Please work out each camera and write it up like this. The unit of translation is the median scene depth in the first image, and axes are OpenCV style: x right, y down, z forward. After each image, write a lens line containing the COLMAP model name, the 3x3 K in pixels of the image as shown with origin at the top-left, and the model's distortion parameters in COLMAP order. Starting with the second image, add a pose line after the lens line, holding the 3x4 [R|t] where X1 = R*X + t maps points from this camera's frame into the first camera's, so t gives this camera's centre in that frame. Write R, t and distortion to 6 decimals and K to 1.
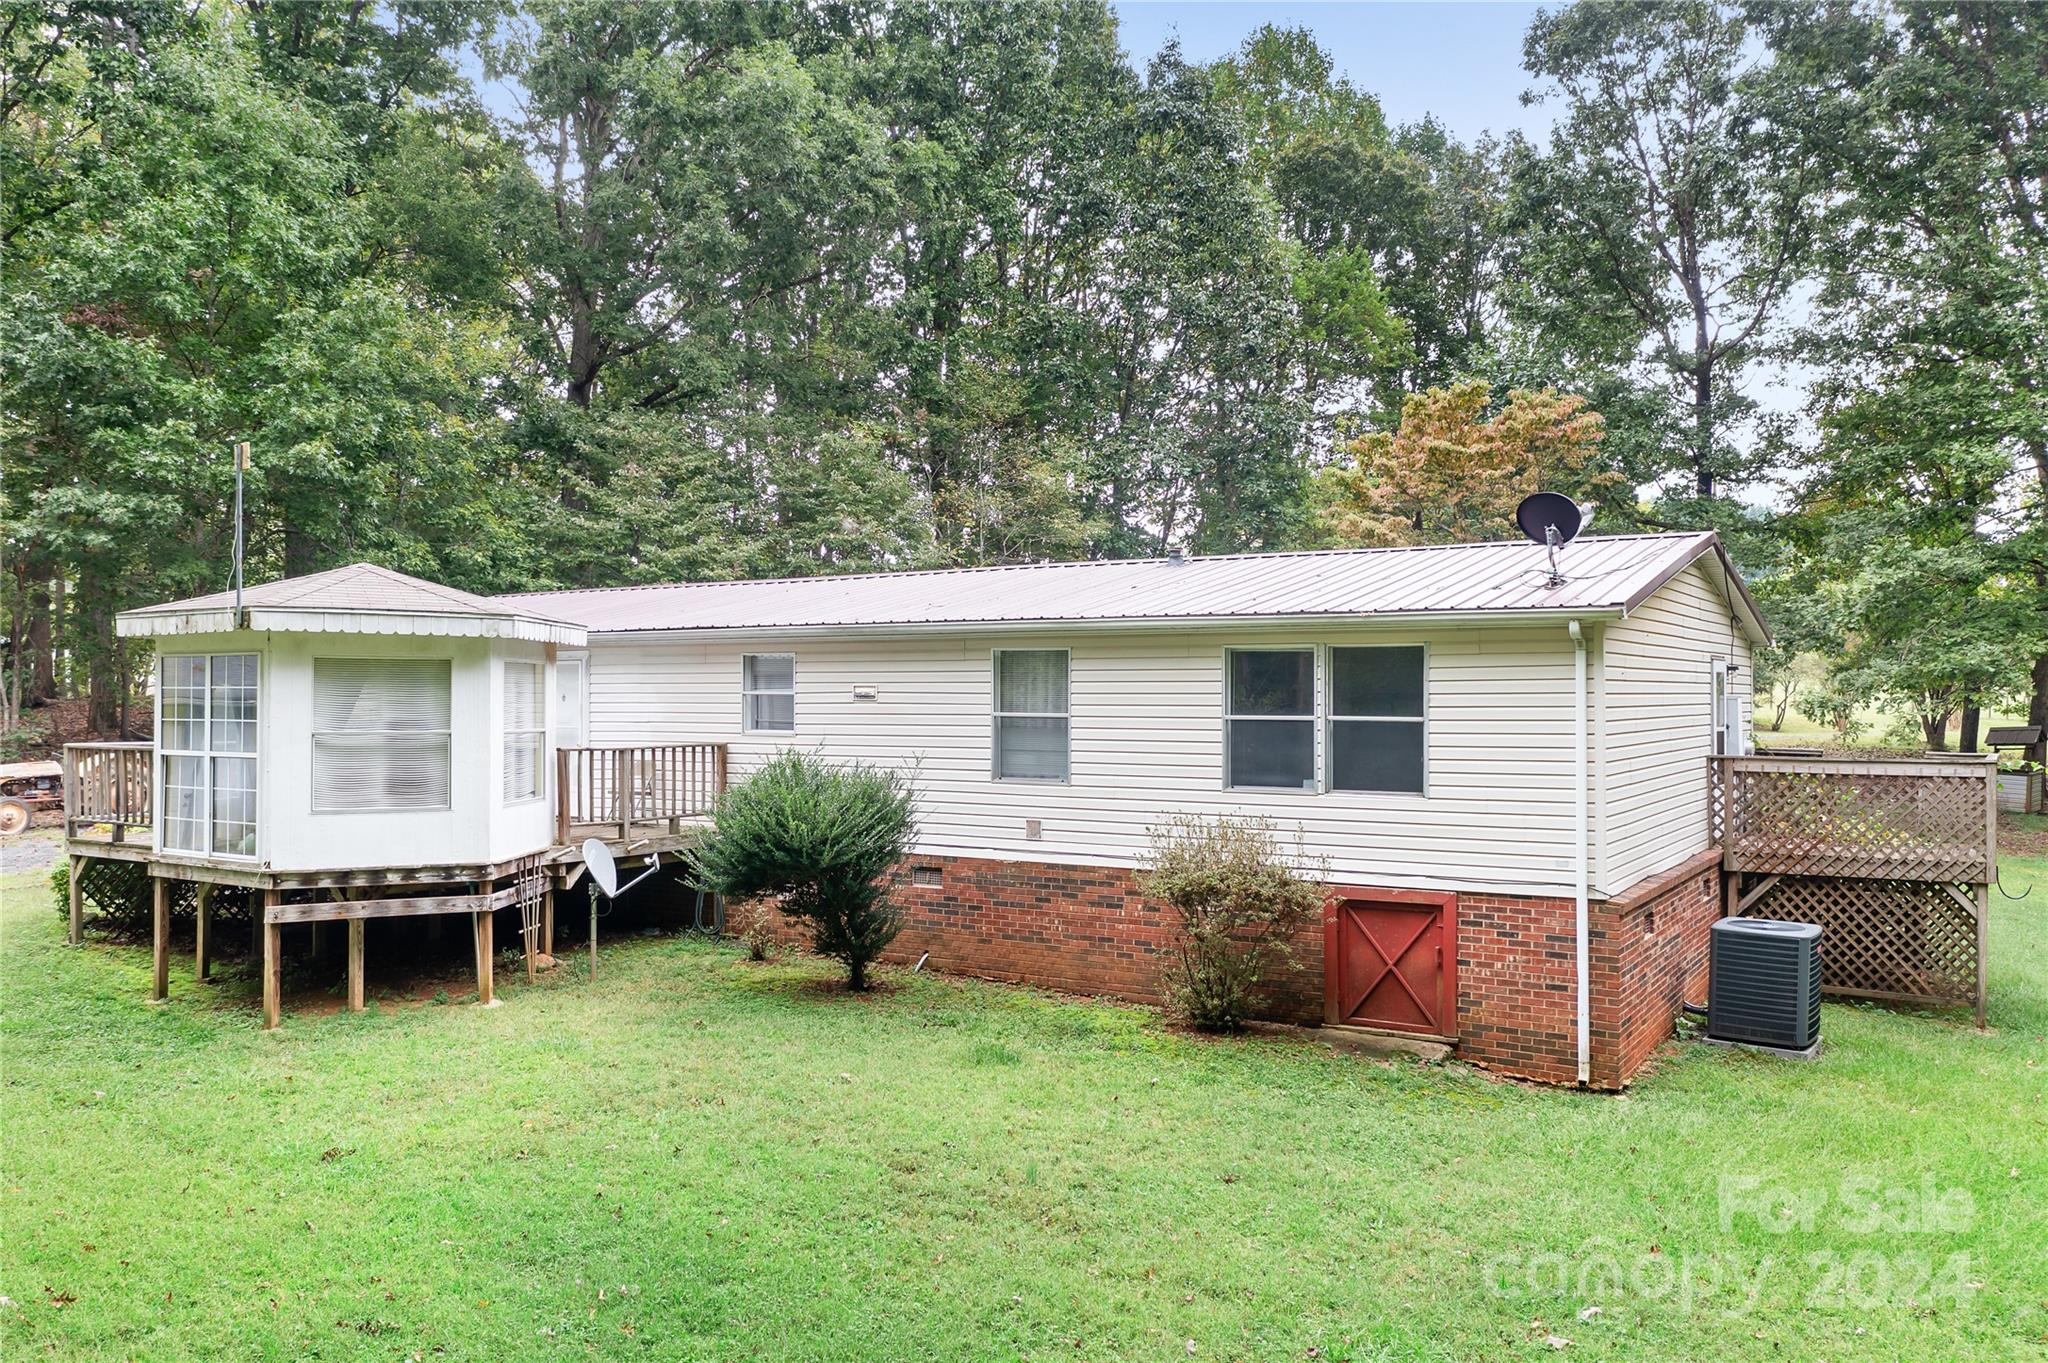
lens RADIAL K [[1620.2, 0, 1024.0], [0, 1620.2, 681.5], [0, 0, 1]] dist [-0.023603, 0.002317]
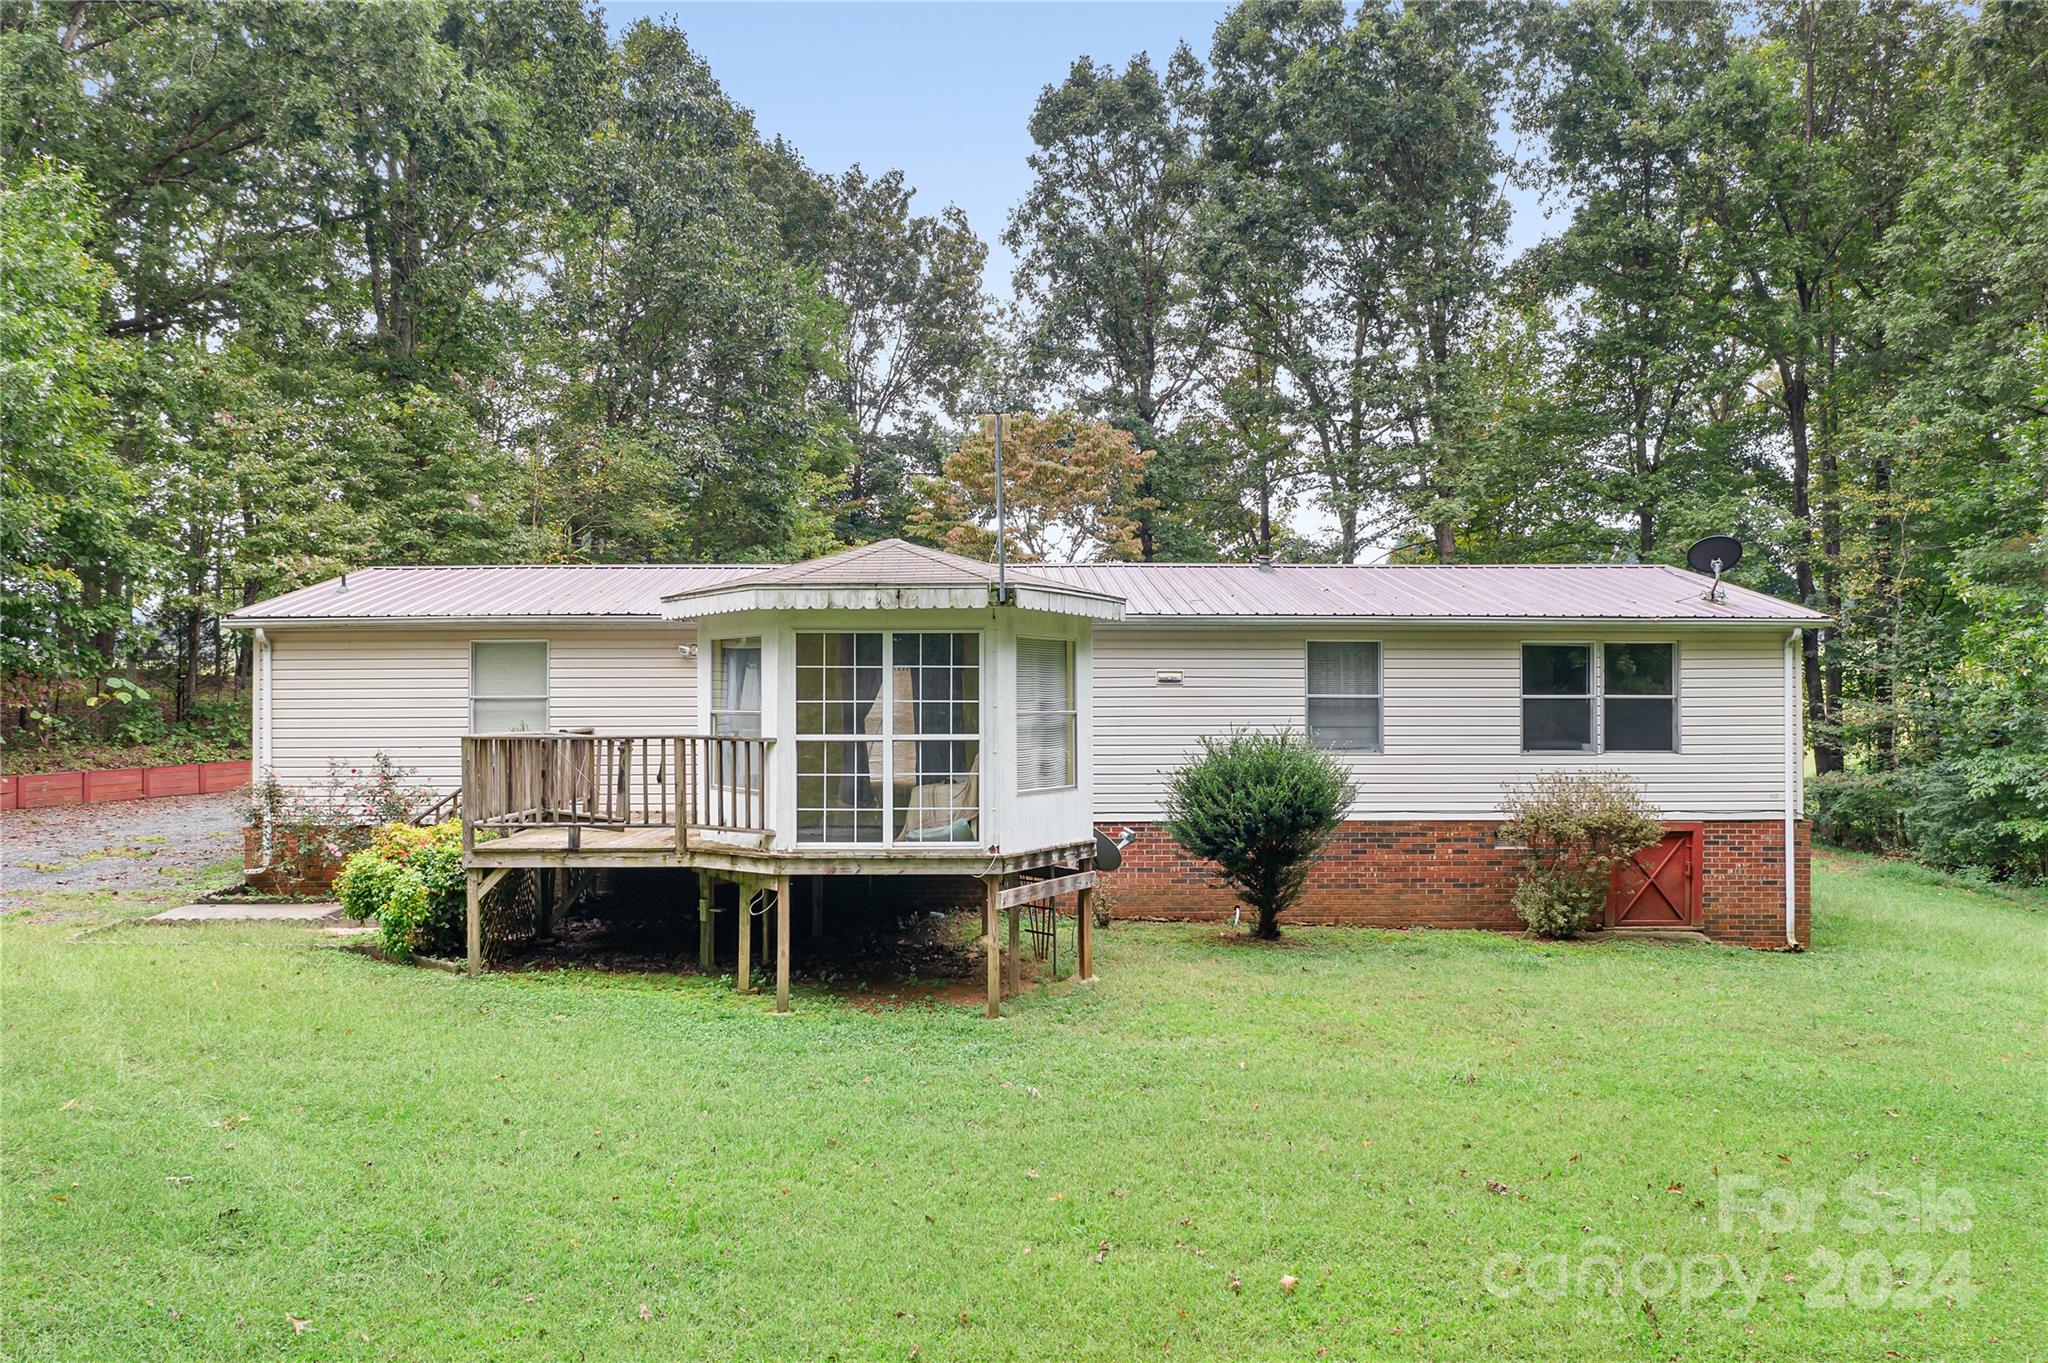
lens RADIAL K [[1620.2, 0, 1024.0], [0, 1620.2, 681.5], [0, 0, 1]] dist [-0.023603, 0.002317]
pose [[0.833799, 0.001842, 0.552065, -0.905466], [-0.002717, 0.999996, 0.000768, 0.010260], [-0.552061, -0.002140, 0.833801, 0.154986]]
